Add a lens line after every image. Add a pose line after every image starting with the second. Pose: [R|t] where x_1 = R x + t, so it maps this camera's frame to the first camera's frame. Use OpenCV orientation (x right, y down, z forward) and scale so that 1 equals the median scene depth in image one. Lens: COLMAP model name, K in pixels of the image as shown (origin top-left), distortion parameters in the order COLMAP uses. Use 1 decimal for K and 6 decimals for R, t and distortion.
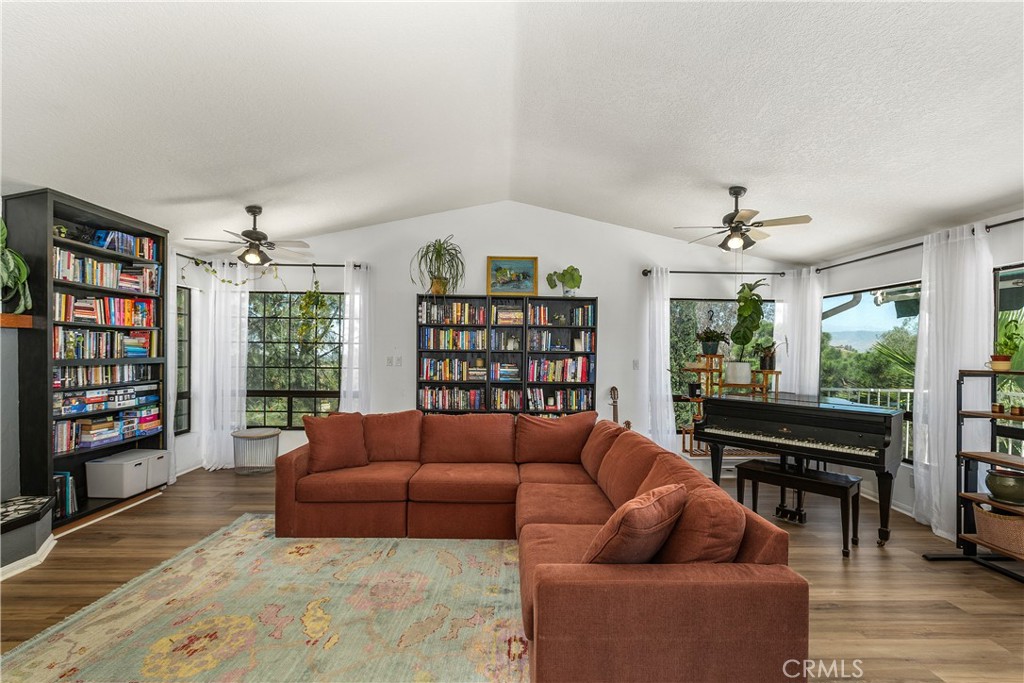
lens RADIAL K [[463.1, 0, 513.7], [0, 463.1, 357.0], [0, 0, 1]] dist [0.004290, -0.001758]
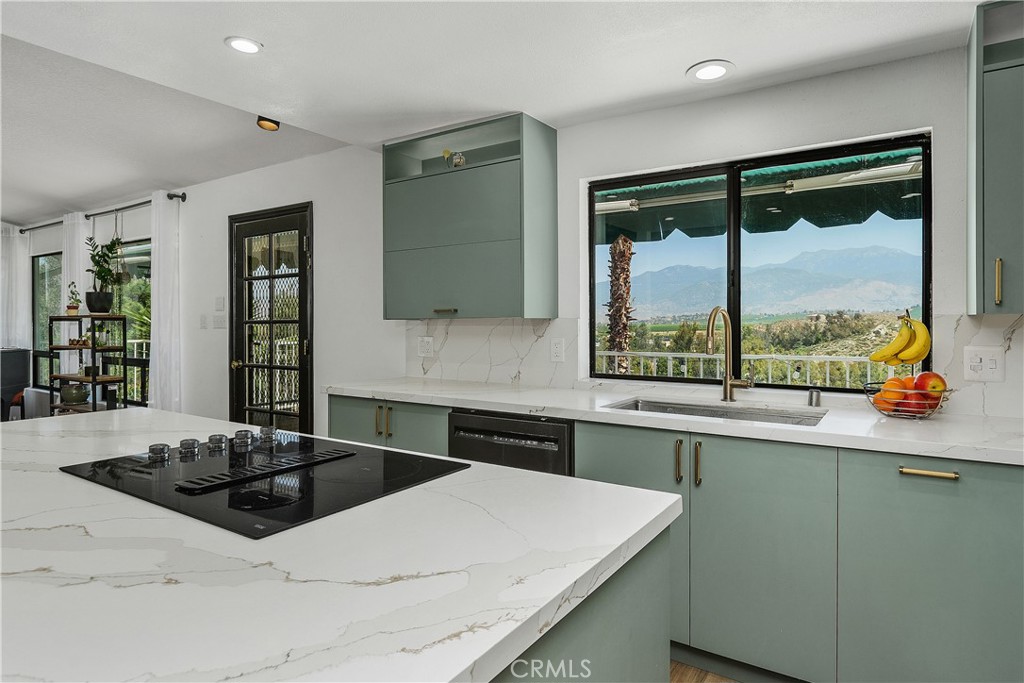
lens RADIAL K [[589.3, 0, 517.1], [0, 589.3, 322.1], [0, 0, 1]] dist [0.005214, 0.001352]
pose [[0.557810, -0.011752, 0.829885, 0.154422], [0.015348, 0.999875, 0.003844, 0.036739], [-0.829826, 0.010593, 0.557921, -0.700717]]
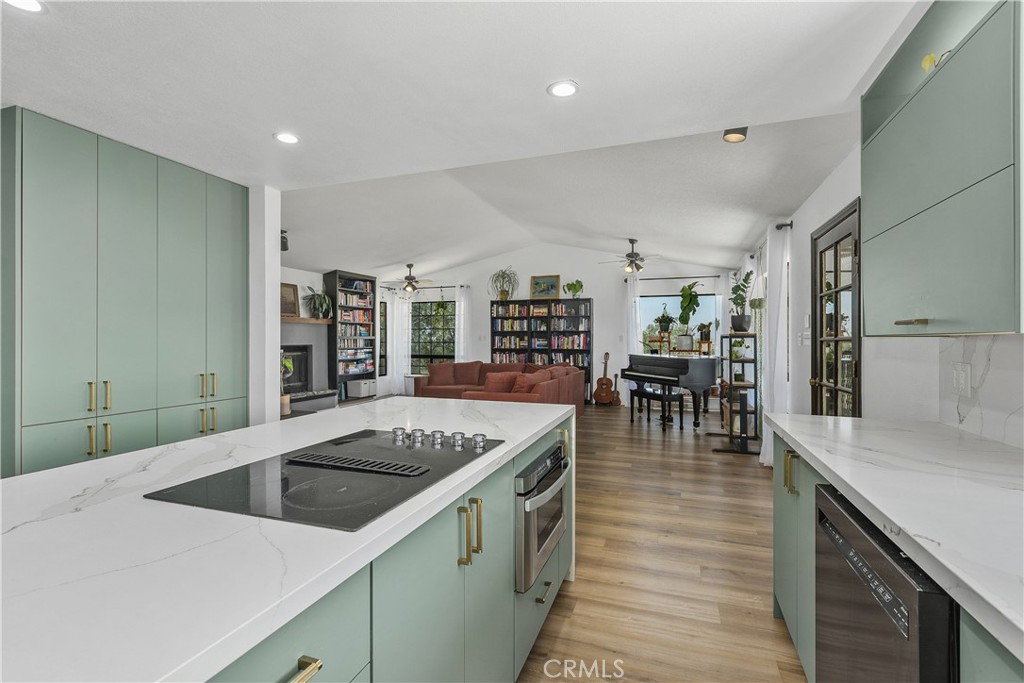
lens RADIAL K [[463.1, 0, 510.7], [0, 463.1, 340.5], [0, 0, 1]] dist [0.004290, -0.001758]
pose [[0.935524, -0.010895, -0.353096, 0.495968], [0.007732, 0.999916, -0.010368, 0.039264], [0.353180, 0.006970, 0.935530, -0.657084]]
